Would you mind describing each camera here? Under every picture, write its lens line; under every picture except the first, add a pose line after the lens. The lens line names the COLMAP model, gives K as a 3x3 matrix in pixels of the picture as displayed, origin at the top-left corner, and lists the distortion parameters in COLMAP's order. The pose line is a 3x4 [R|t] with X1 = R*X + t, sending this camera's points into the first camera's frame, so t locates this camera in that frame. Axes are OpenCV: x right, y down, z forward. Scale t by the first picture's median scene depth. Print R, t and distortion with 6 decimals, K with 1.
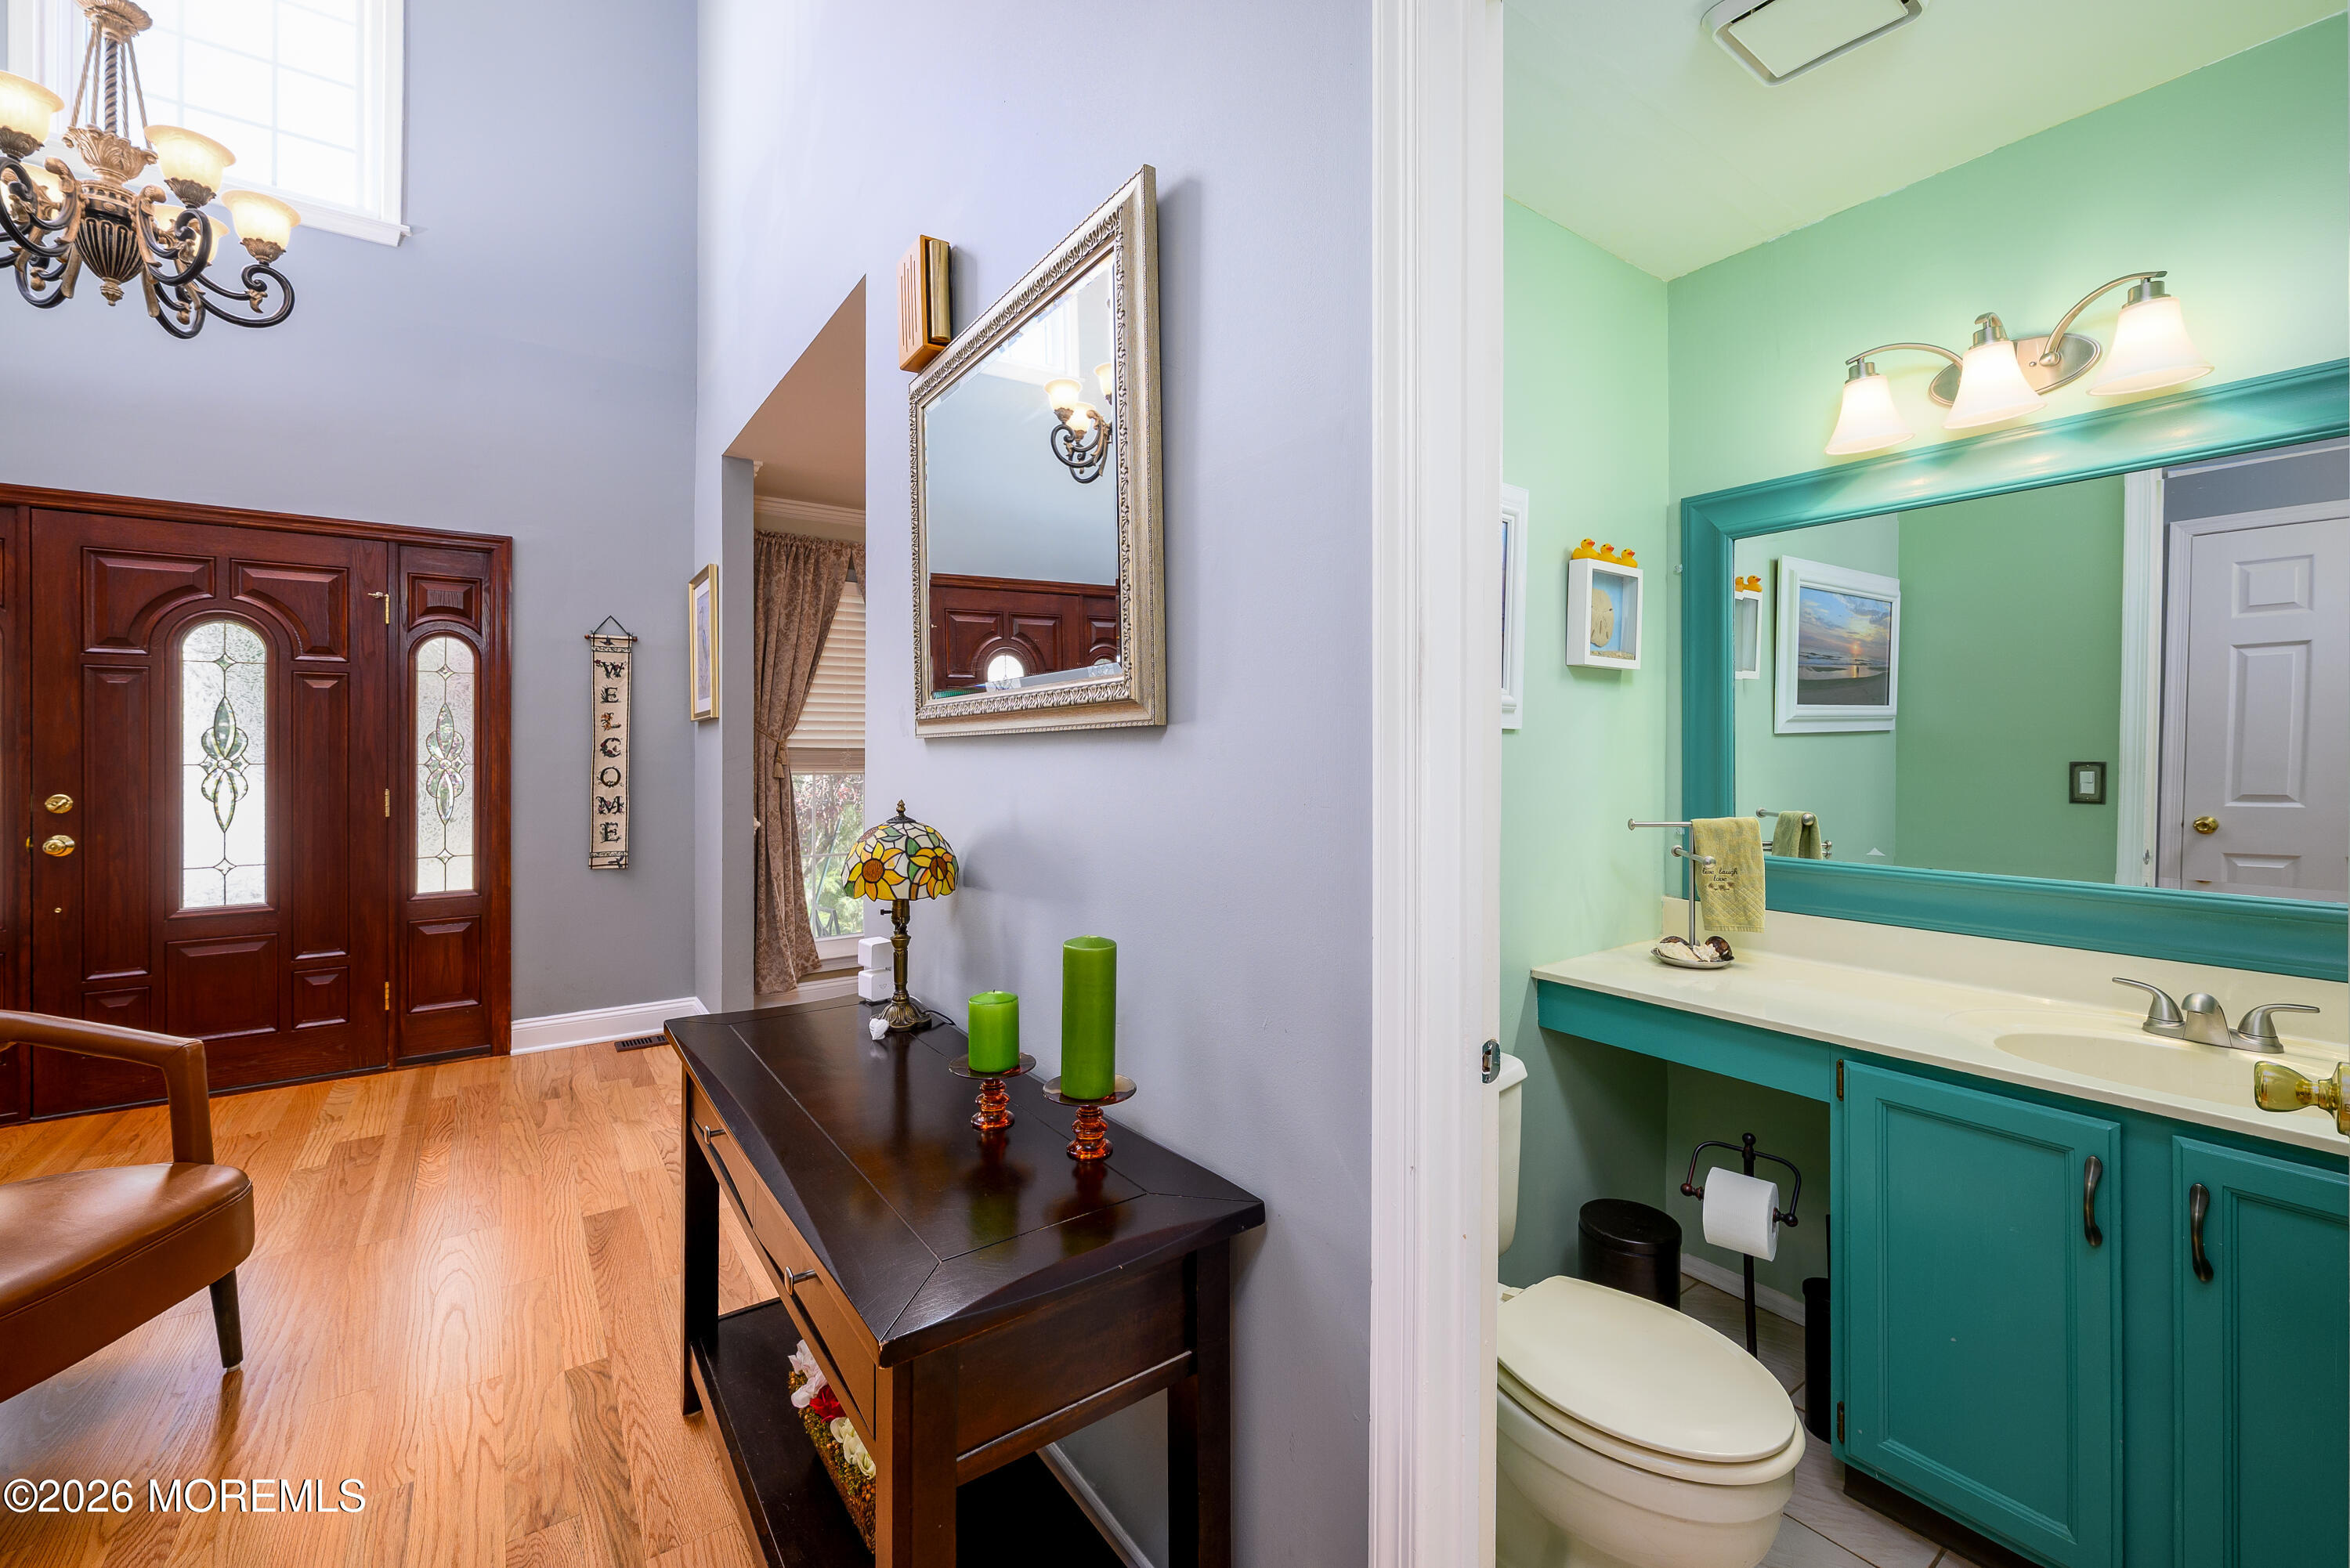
lens RADIAL K [[979.7, 0, 1184.6], [0, 979.7, 754.2], [0, 0, 1]] dist [-0.000394, 0.000185]
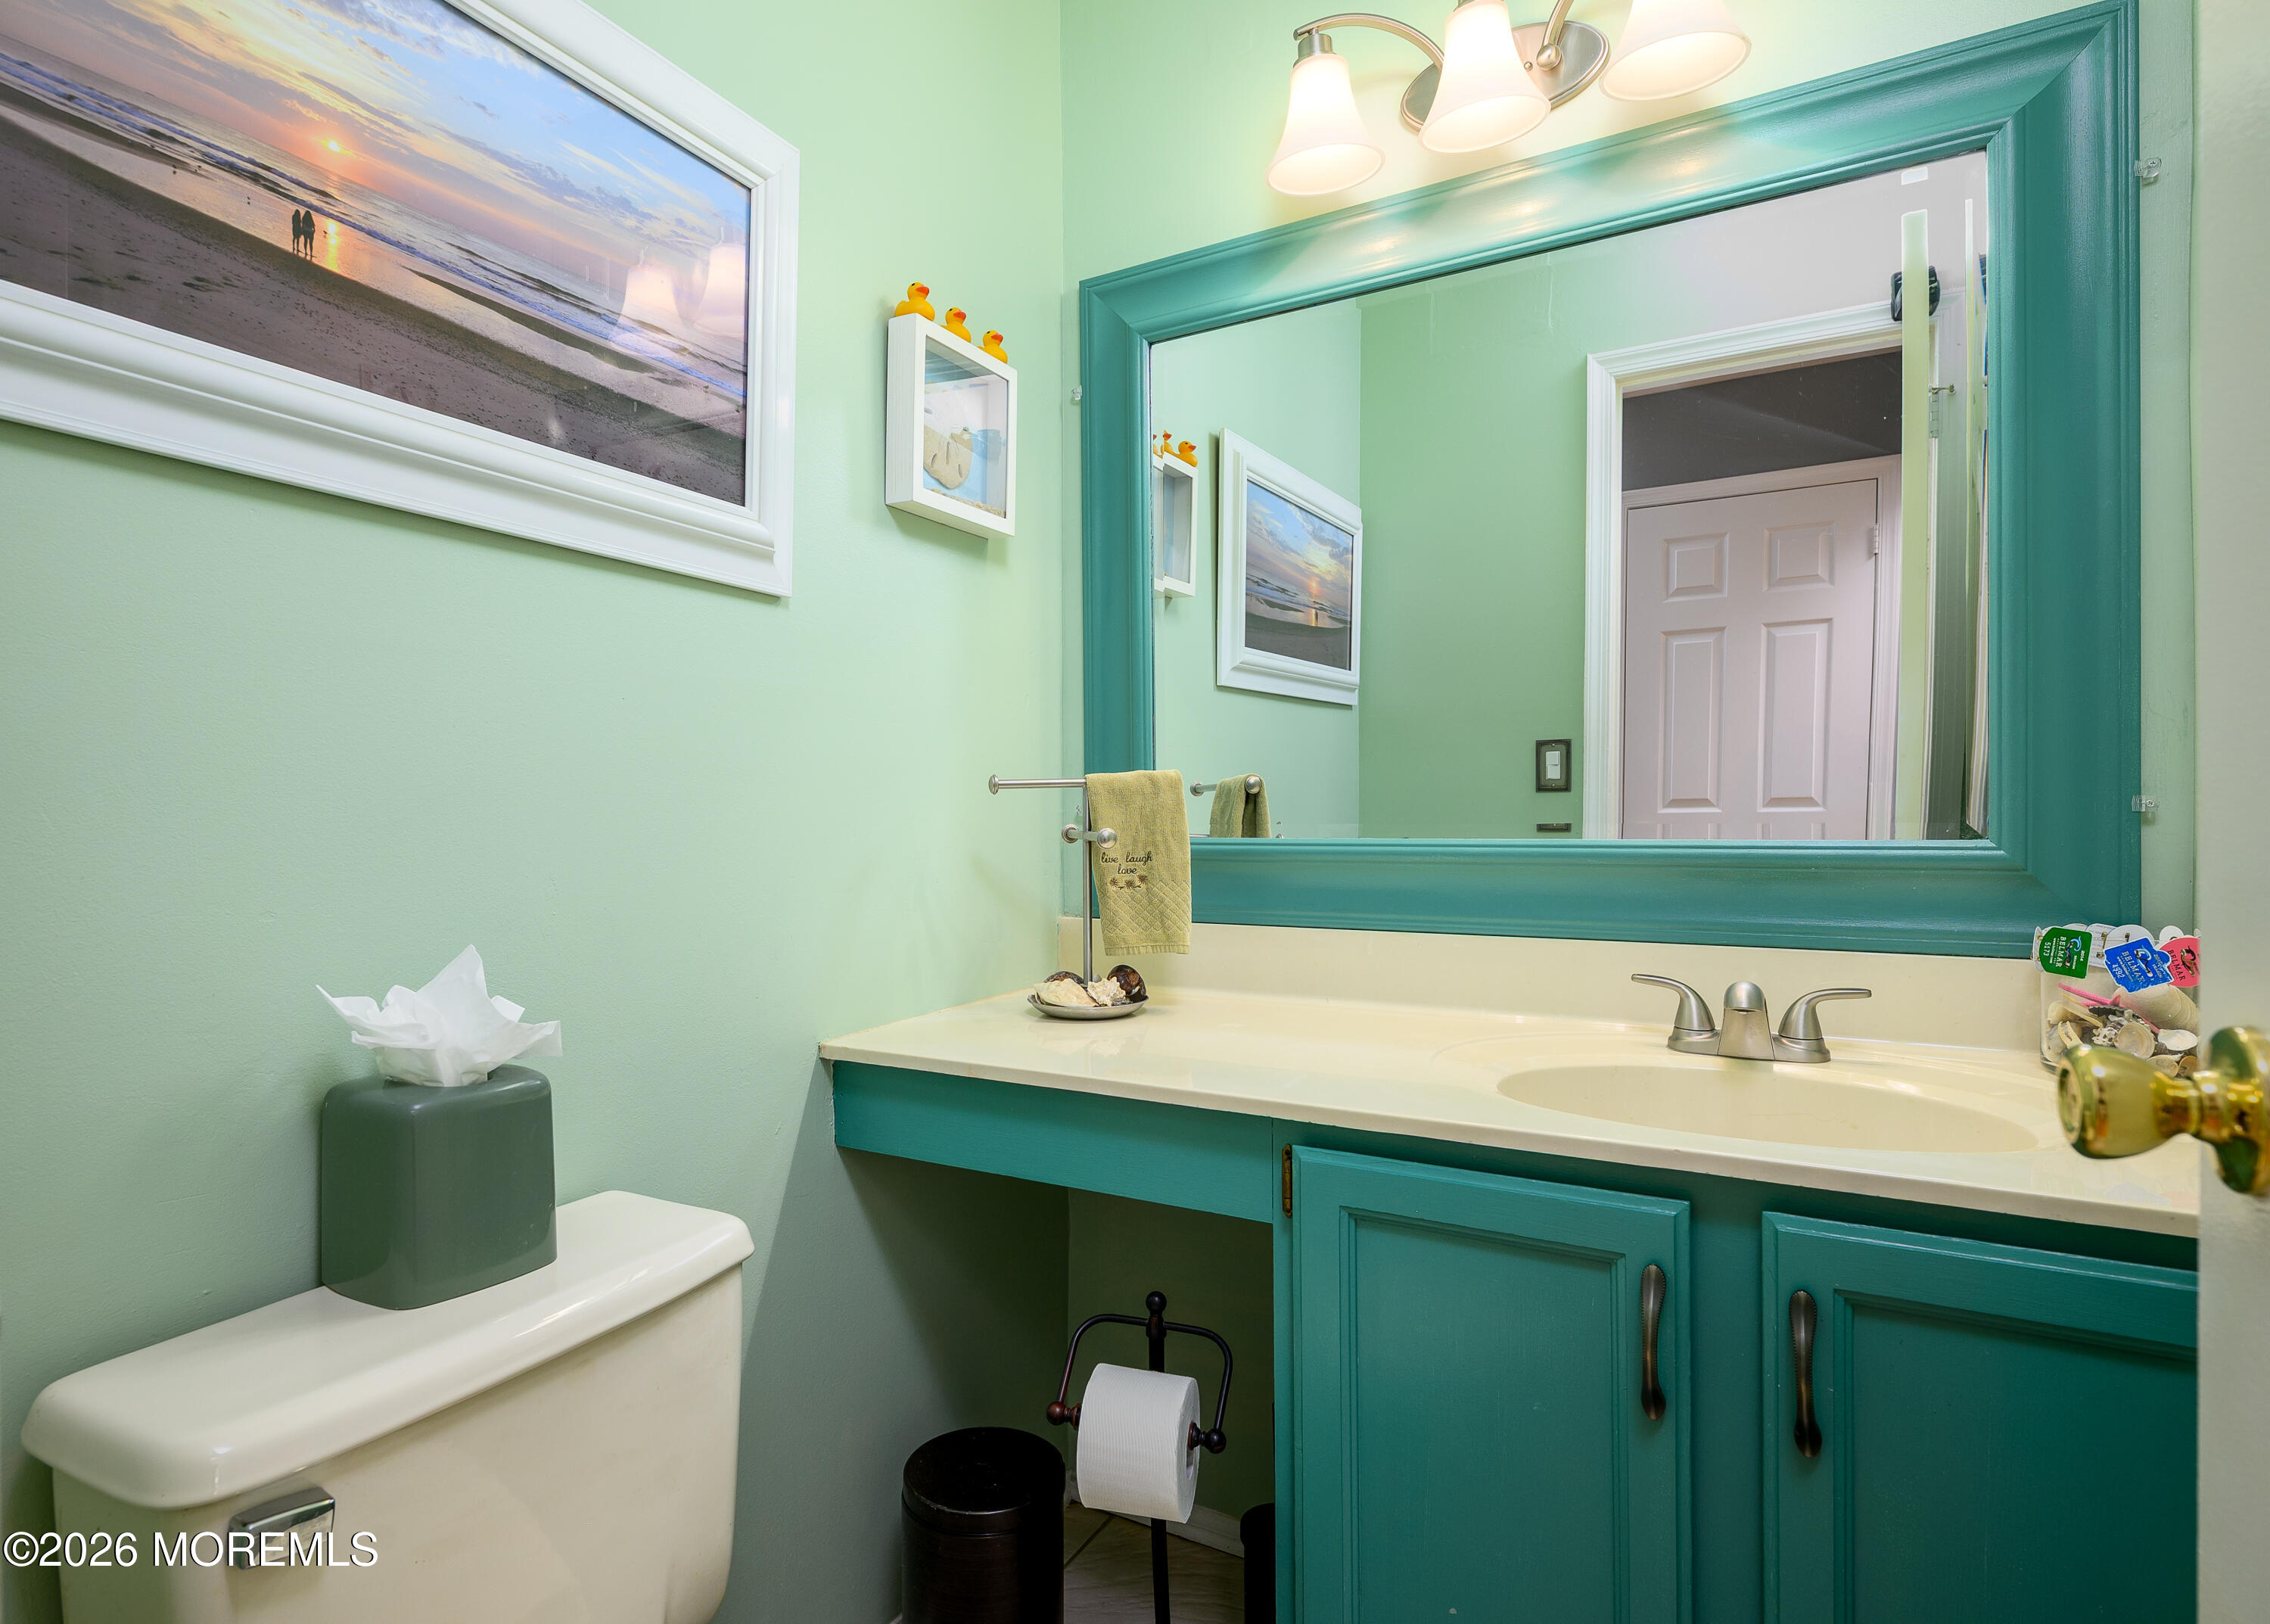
lens RADIAL K [[1165.1, 0, 1135.0], [0, 1165.1, 812.0], [0, 0, 1]] dist [-0.000561, 0.000059]
pose [[0.904077, 0.005864, 0.427328, 0.240795], [0.002240, 0.999827, -0.018459, 0.105208], [-0.427363, 0.017646, 0.903908, 0.340257]]
